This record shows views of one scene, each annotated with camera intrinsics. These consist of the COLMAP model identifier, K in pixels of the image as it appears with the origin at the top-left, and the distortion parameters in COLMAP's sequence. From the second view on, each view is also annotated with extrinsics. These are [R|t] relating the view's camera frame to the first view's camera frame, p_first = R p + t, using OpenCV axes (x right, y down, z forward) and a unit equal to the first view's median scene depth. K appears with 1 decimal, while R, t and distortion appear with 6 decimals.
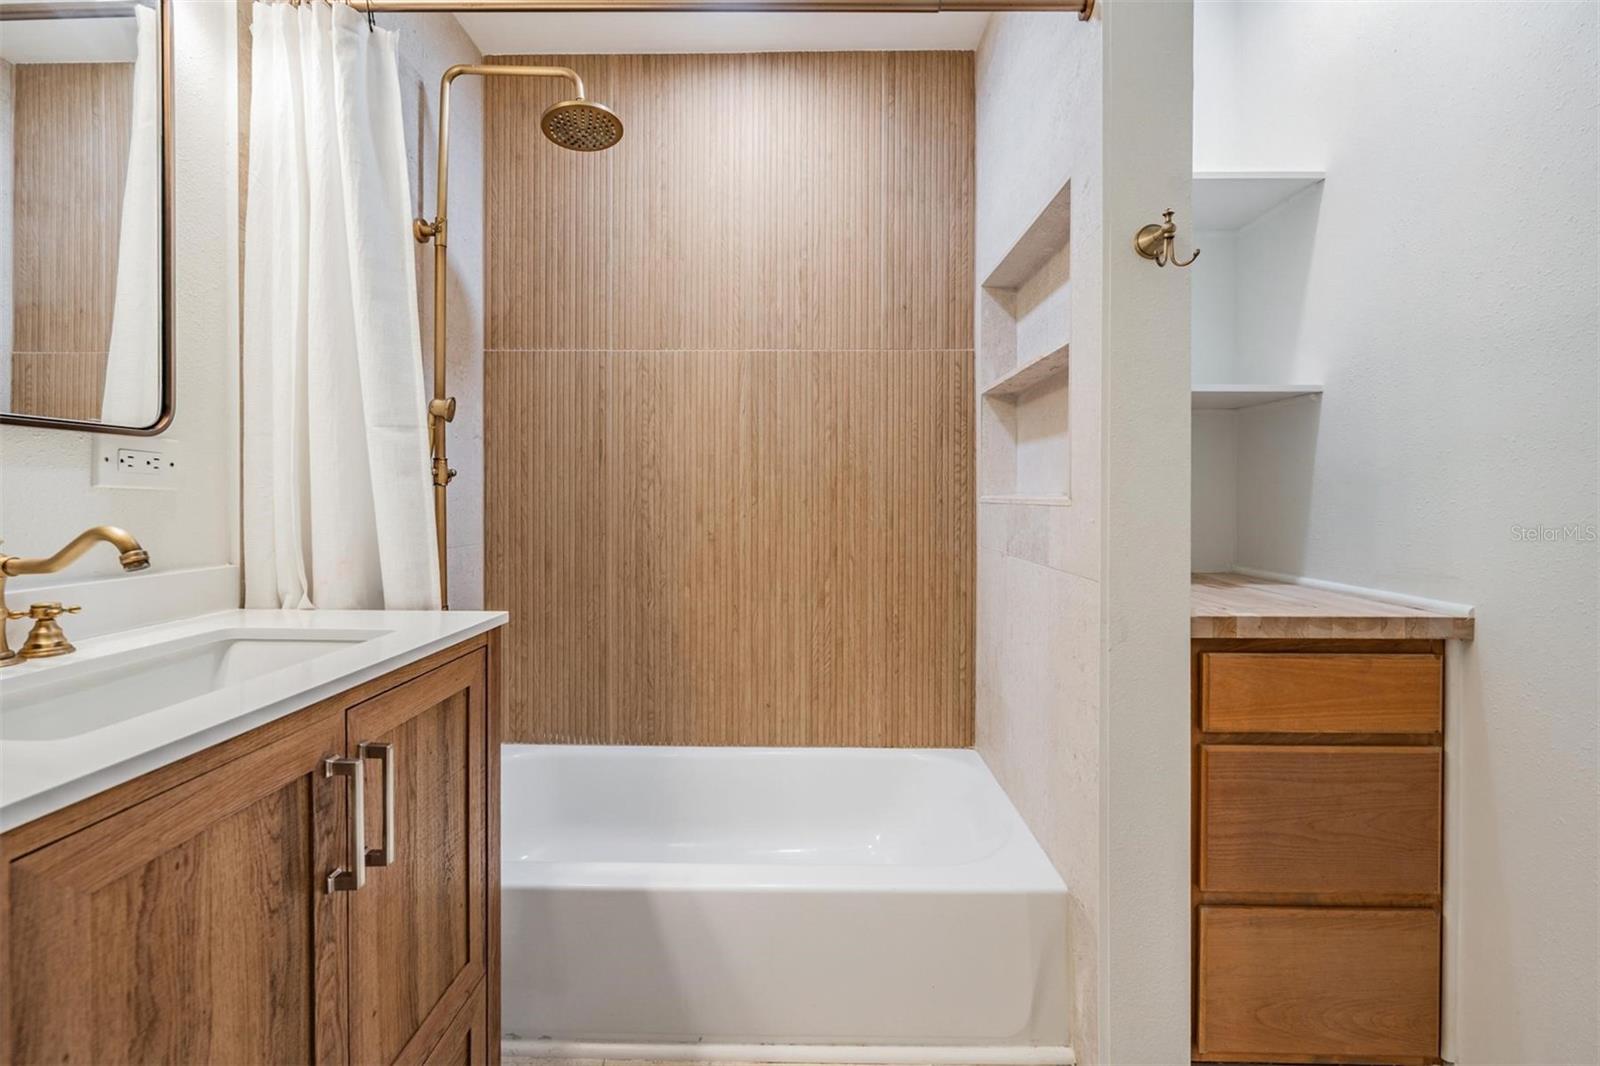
lens RADIAL K [[663.6, 0, 791.7], [0, 663.6, 504.4], [0, 0, 1]] dist [0.002388, -0.000241]
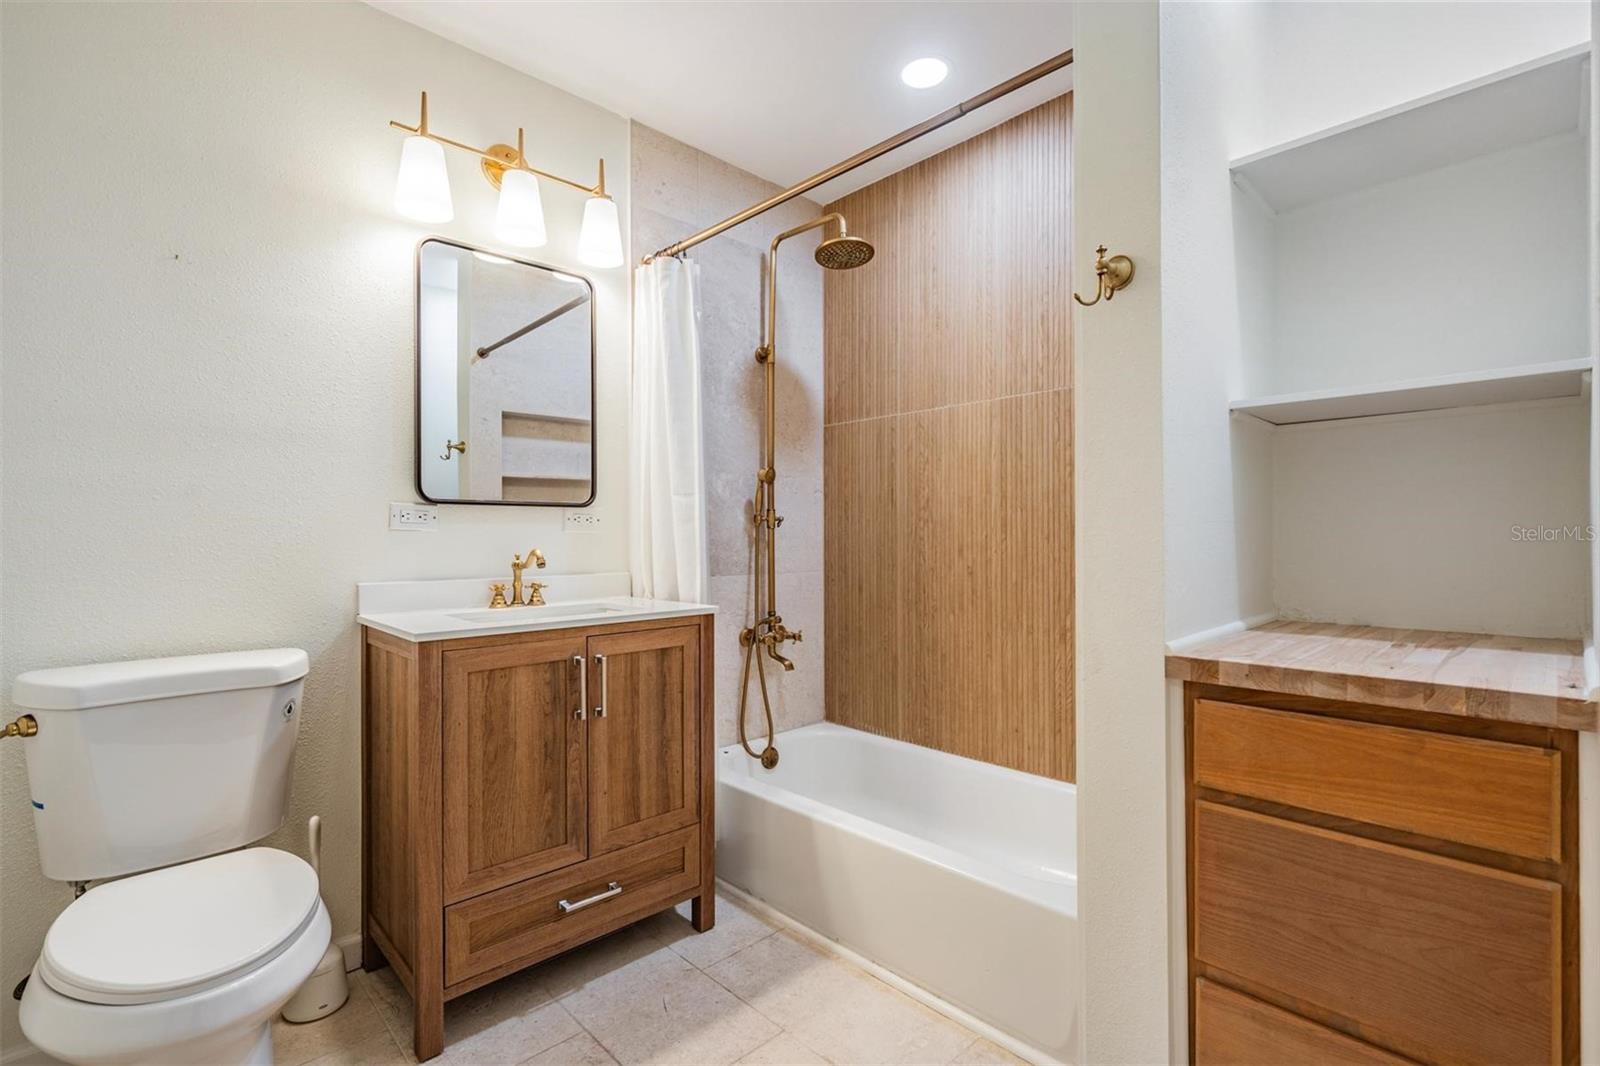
lens RADIAL K [[716.8, 0, 811.5], [0, 716.8, 535.3], [0, 0, 1]] dist [0.001771, -0.001009]
pose [[0.715180, -0.008429, -0.698889, 0.656416], [-0.000162, 0.999925, -0.012226, 0.006947], [0.698940, 0.008856, 0.715125, -0.058800]]
